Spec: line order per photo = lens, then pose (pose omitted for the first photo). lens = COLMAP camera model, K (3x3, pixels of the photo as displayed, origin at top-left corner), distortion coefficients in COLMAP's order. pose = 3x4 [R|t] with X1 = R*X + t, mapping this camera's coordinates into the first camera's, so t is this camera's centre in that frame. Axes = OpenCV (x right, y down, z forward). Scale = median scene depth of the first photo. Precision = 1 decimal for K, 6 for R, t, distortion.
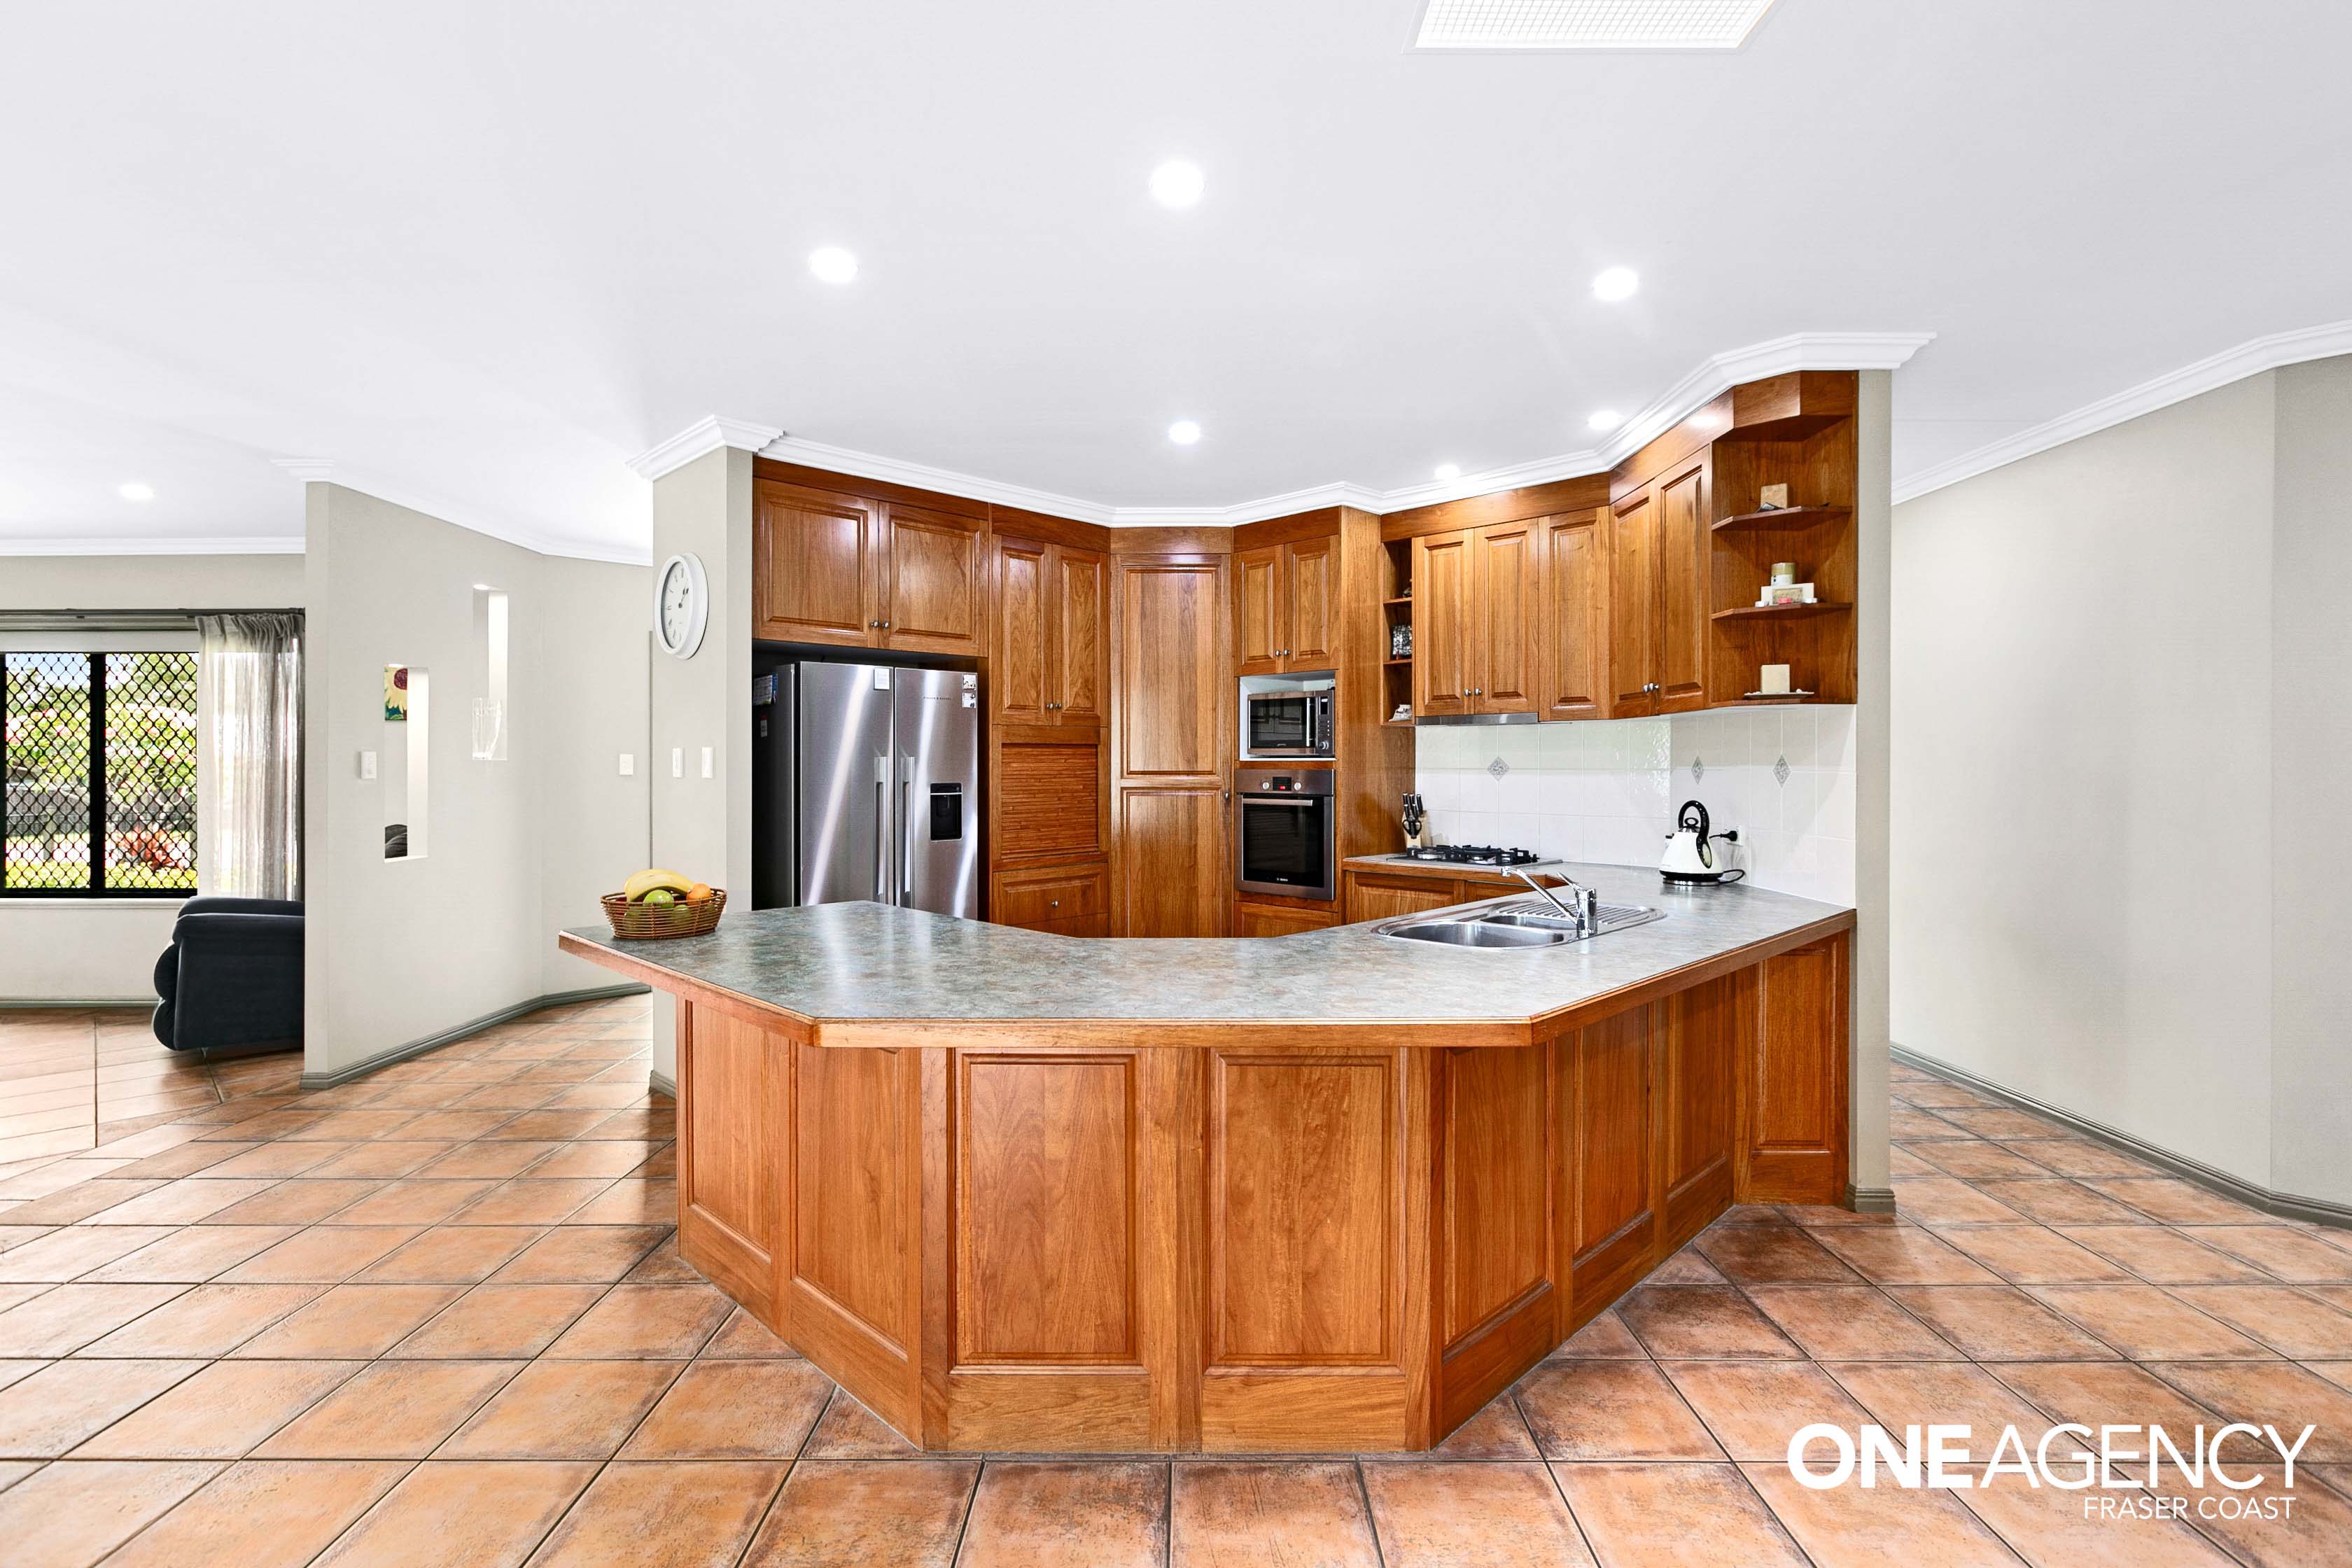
lens RADIAL K [[1111.0, 0, 1181.1], [0, 1111.0, 767.6], [0, 0, 1]] dist [0.000984, -0.000516]
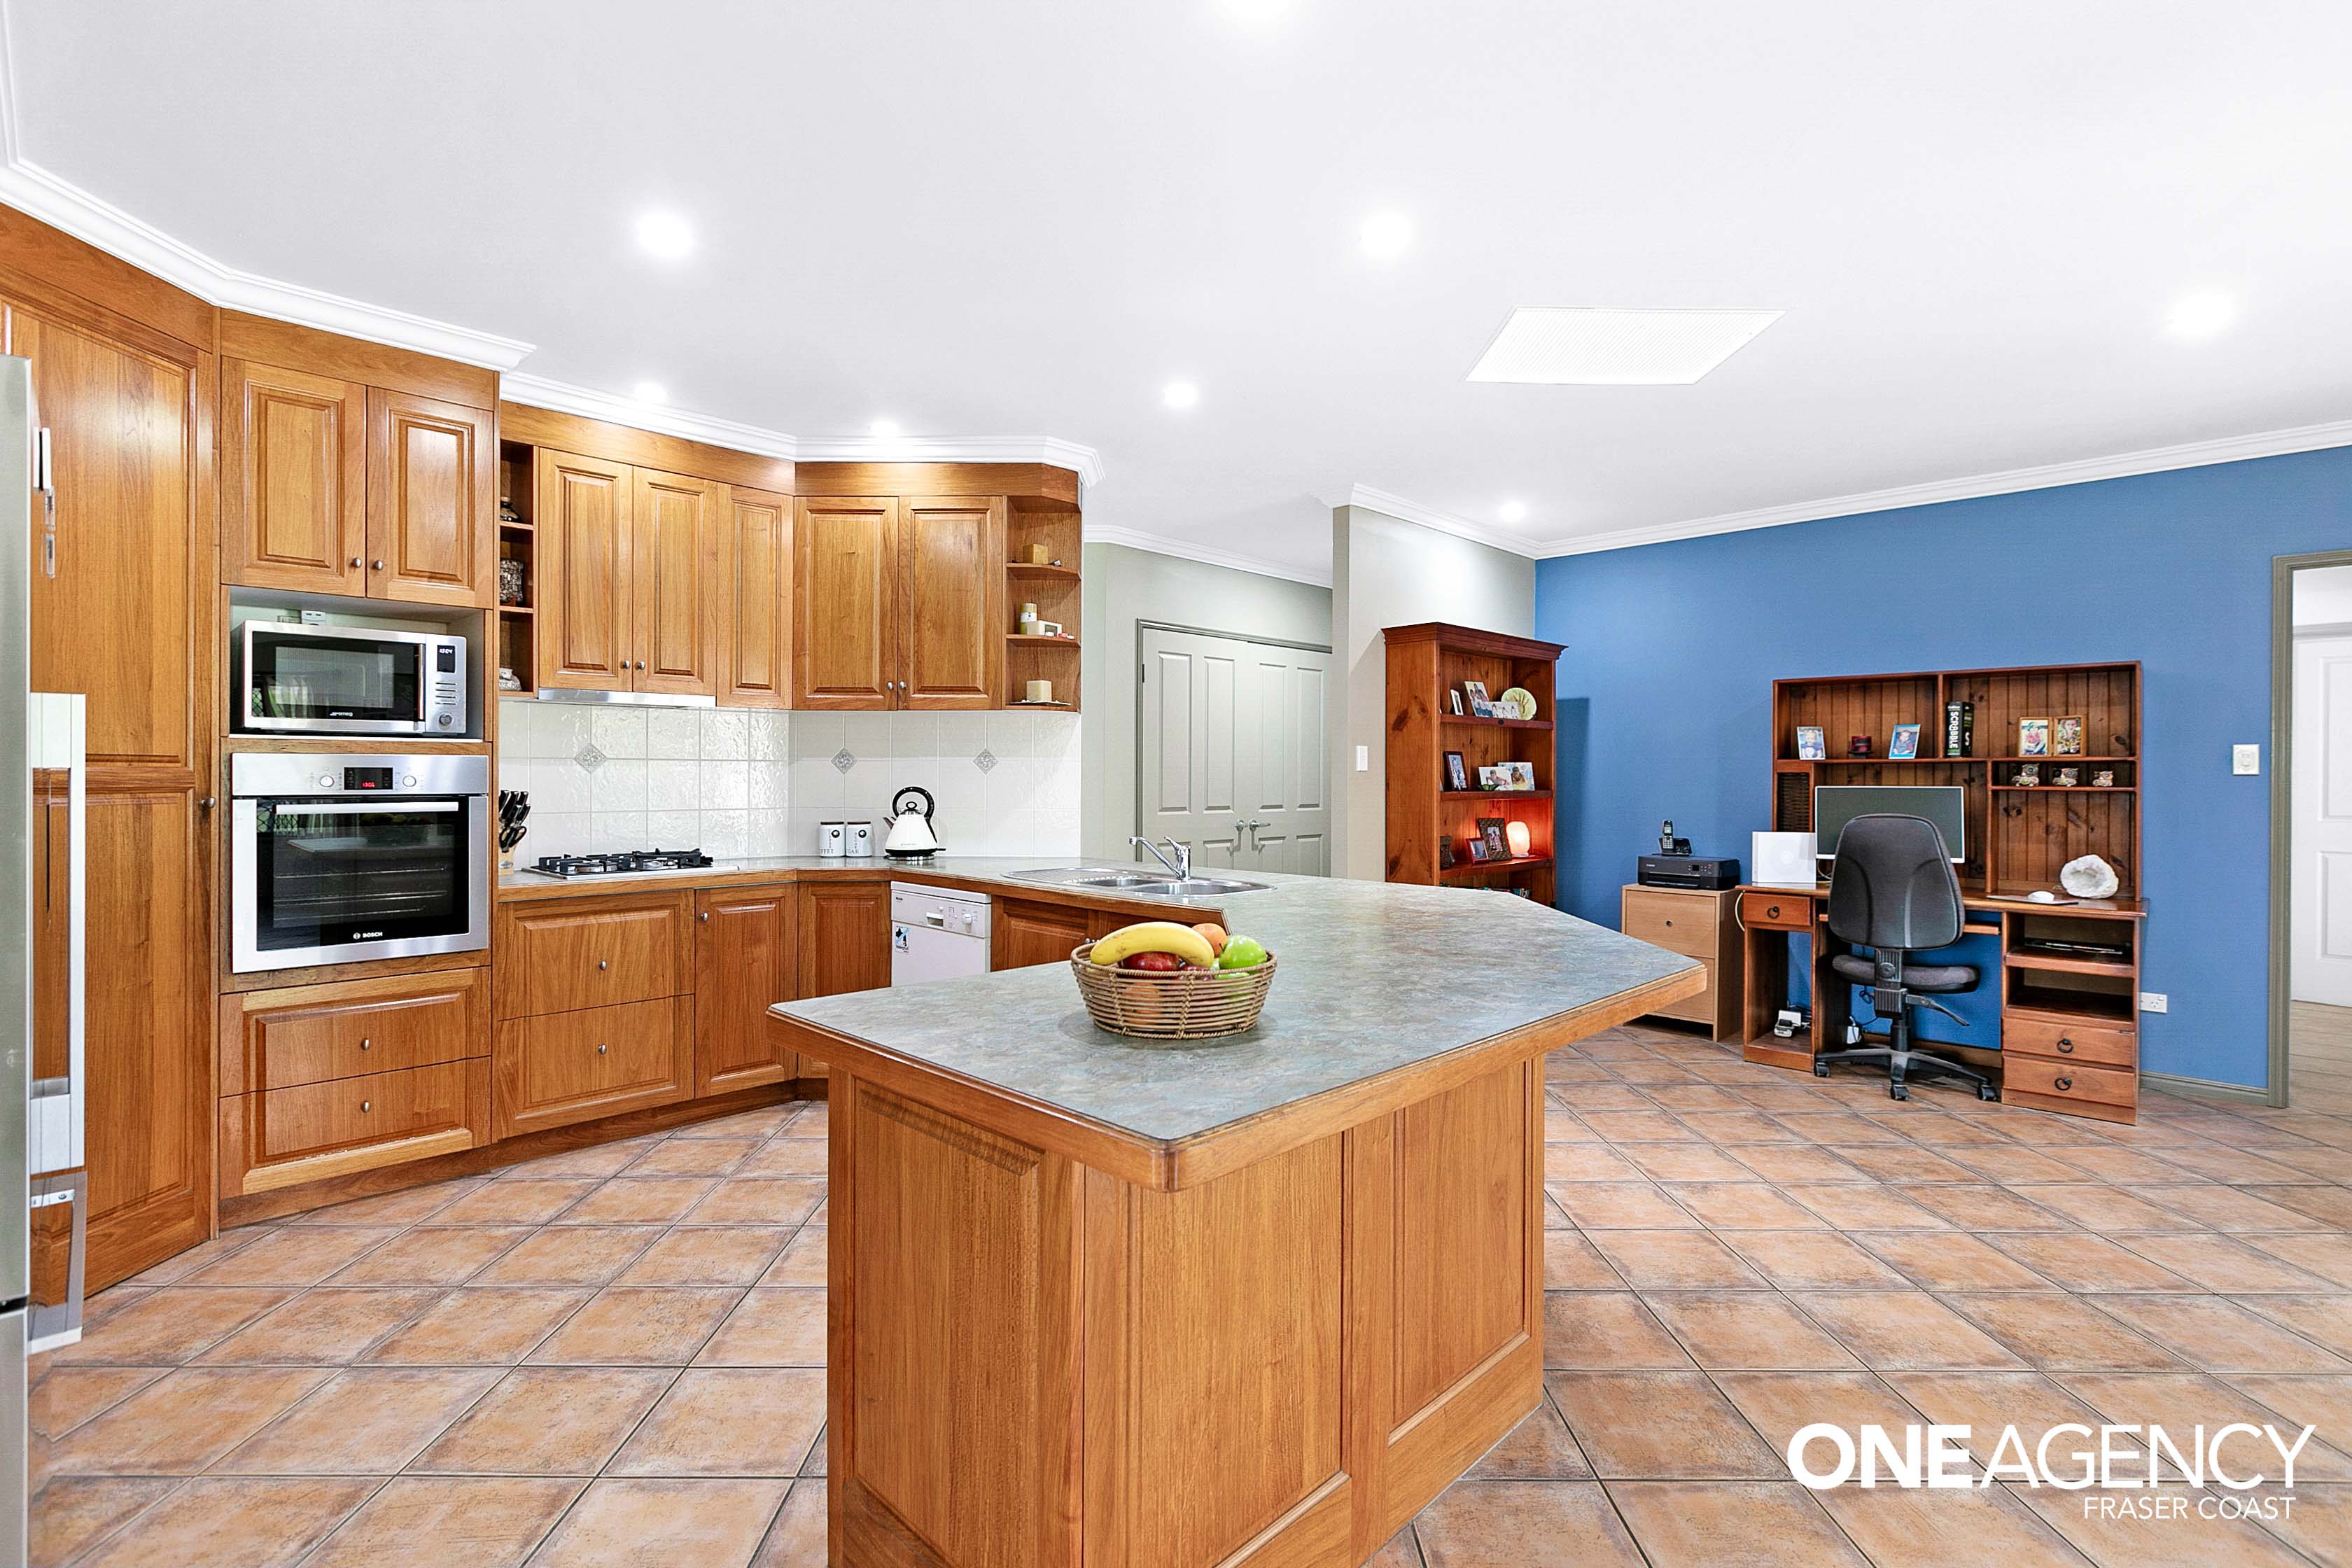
lens RADIAL K [[1111.0, 0, 1176.8], [0, 1111.0, 773.4], [0, 0, 1]] dist [0.000984, -0.000516]
pose [[0.009206, 0.000662, 0.999957, -0.588188], [0.001948, 0.999998, -0.000679, 0.014620], [-0.999956, 0.001954, 0.009205, 0.618846]]
